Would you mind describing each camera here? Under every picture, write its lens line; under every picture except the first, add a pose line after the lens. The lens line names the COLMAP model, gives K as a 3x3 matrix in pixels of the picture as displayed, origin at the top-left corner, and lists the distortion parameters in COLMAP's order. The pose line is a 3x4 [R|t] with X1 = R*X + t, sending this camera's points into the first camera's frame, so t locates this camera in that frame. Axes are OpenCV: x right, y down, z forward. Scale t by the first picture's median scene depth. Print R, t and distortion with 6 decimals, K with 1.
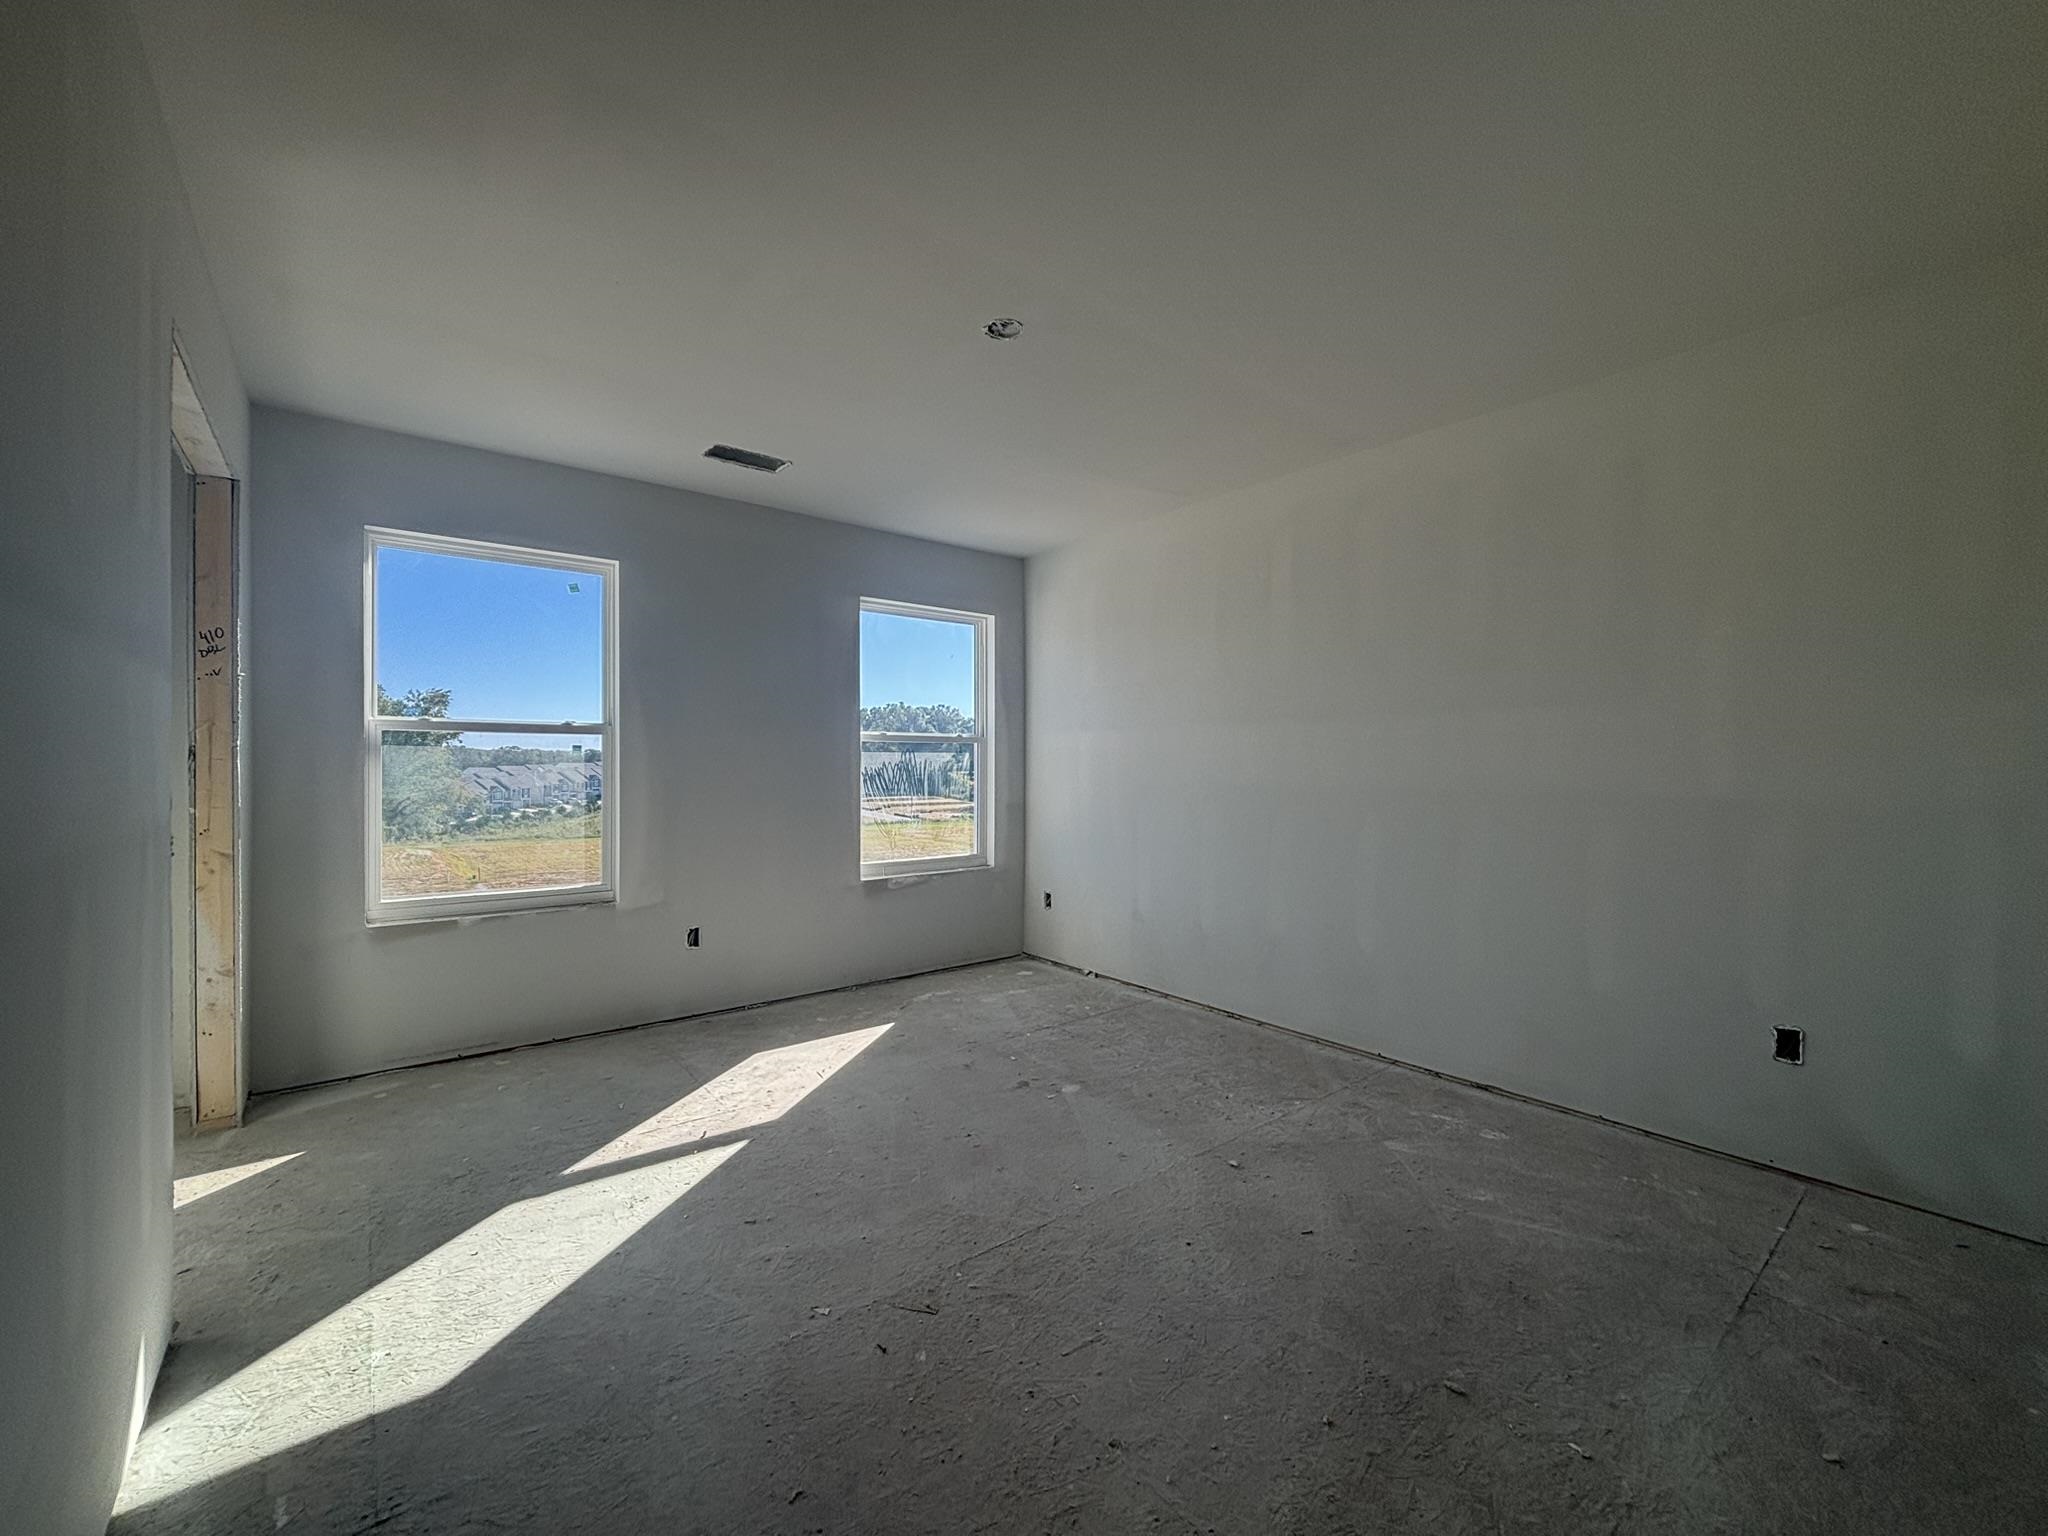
lens RADIAL K [[824.4, 0, 1005.7], [0, 824.4, 778.2], [0, 0, 1]] dist [-0.000194, -0.000090]
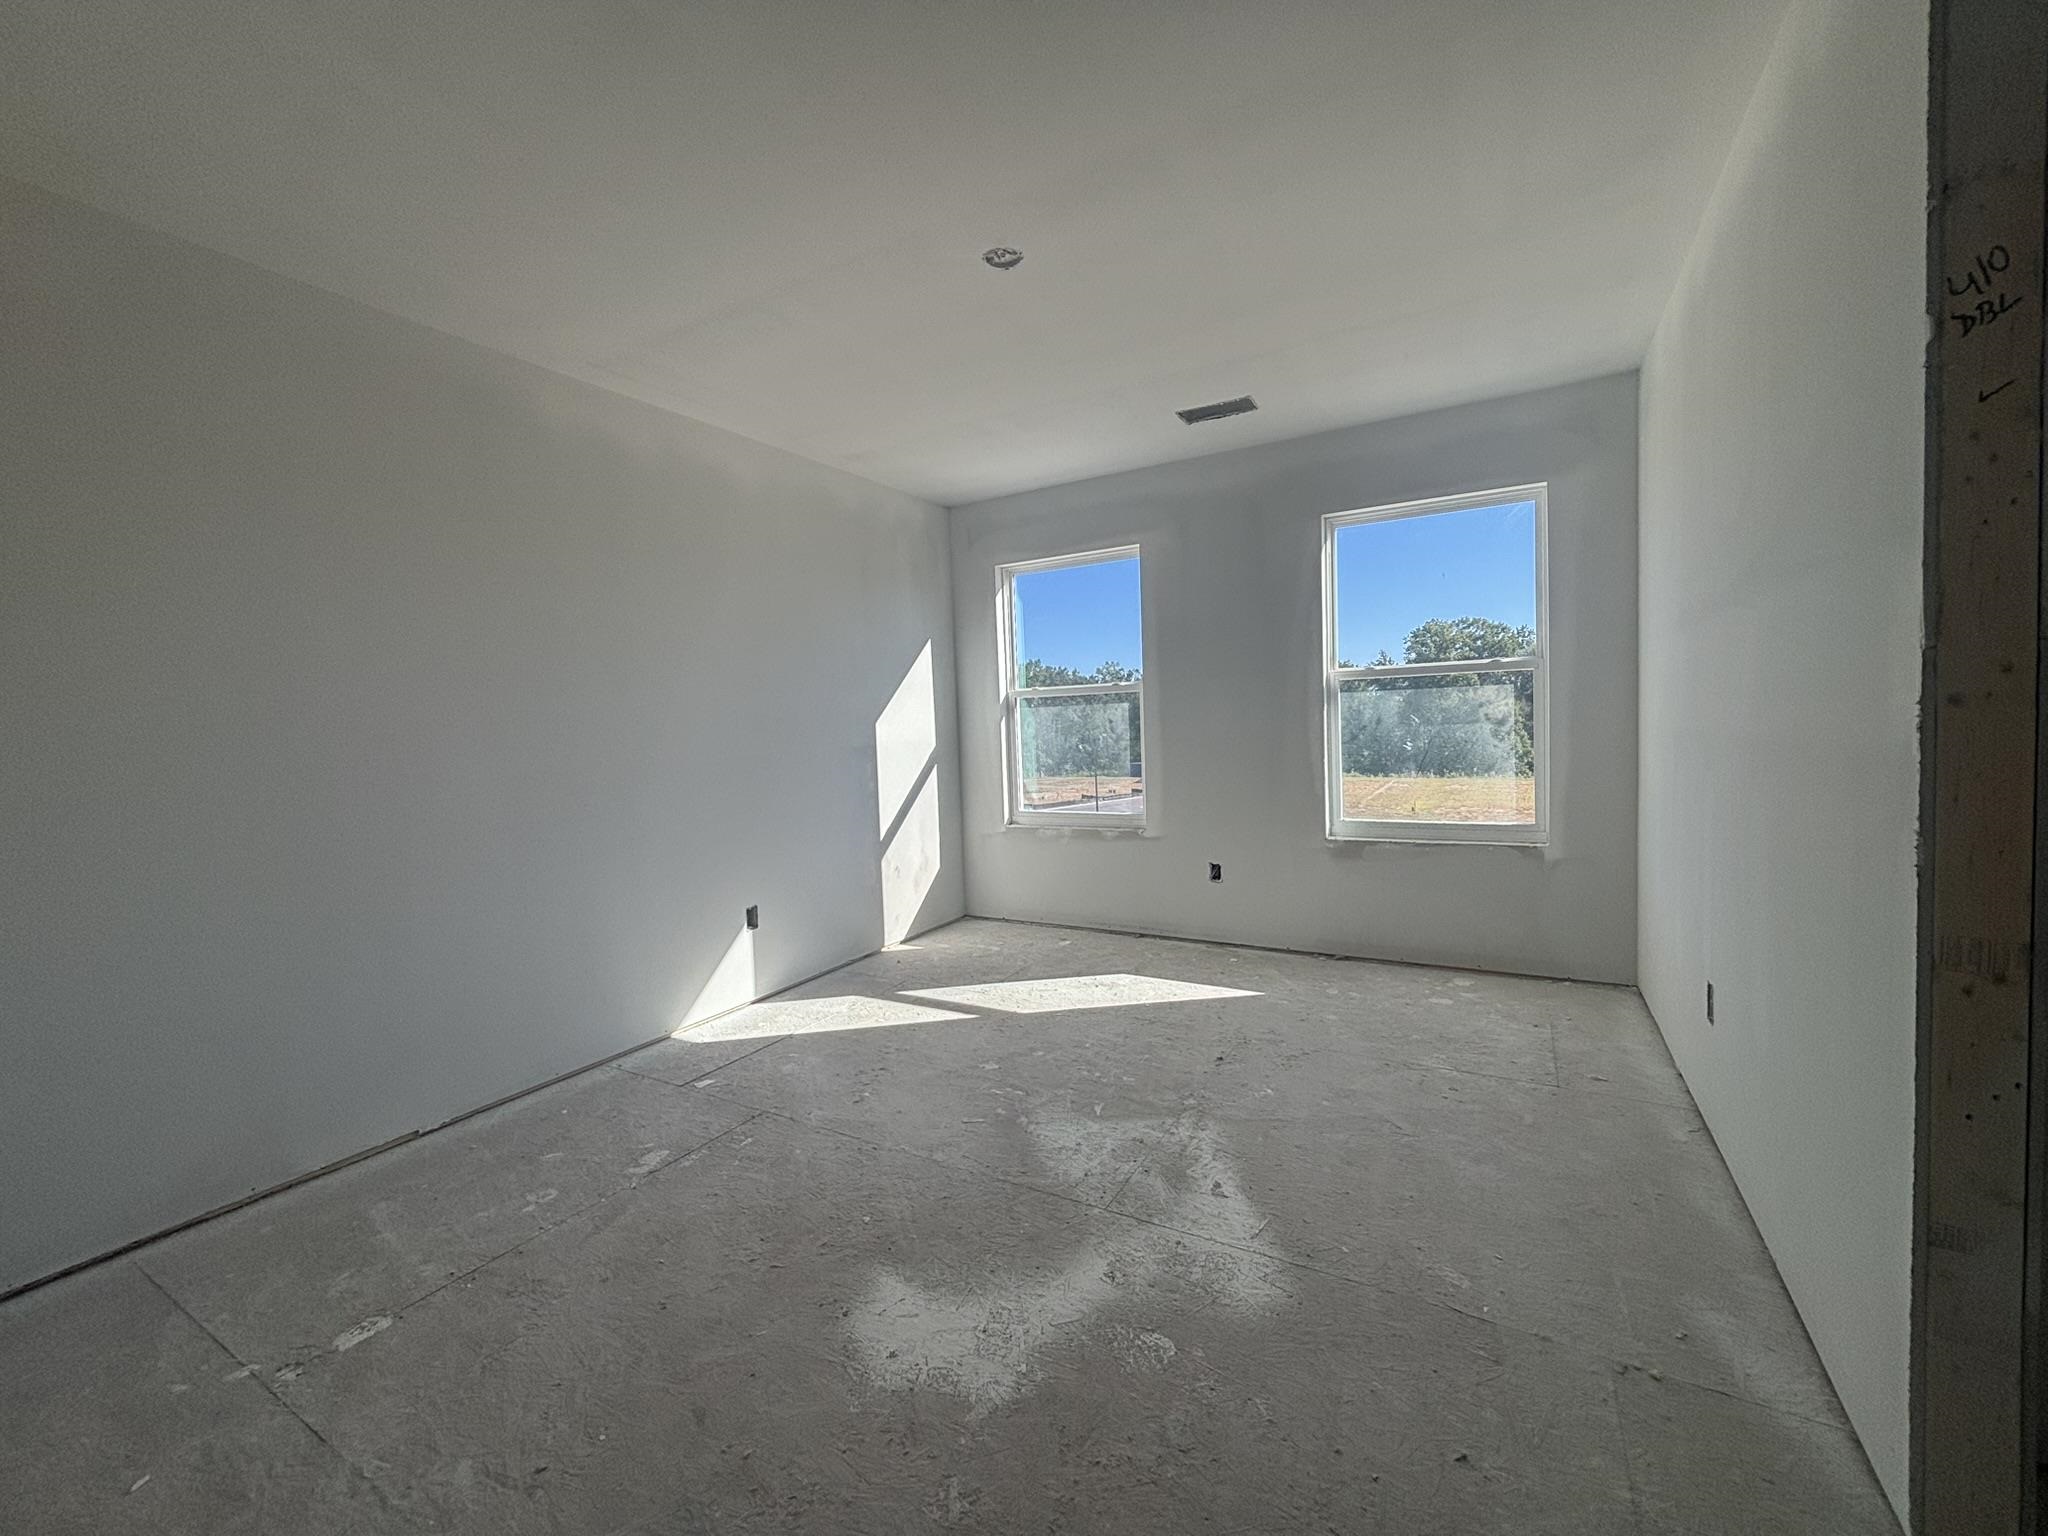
lens RADIAL K [[824.4, 0, 1008.6], [0, 824.4, 751.6], [0, 0, 1]] dist [-0.000194, -0.000090]
pose [[0.363312, 0.017411, -0.931505, 0.524185], [0.021945, 0.999388, 0.027239, -0.000049], [0.931409, -0.030338, 0.362708, 0.361467]]
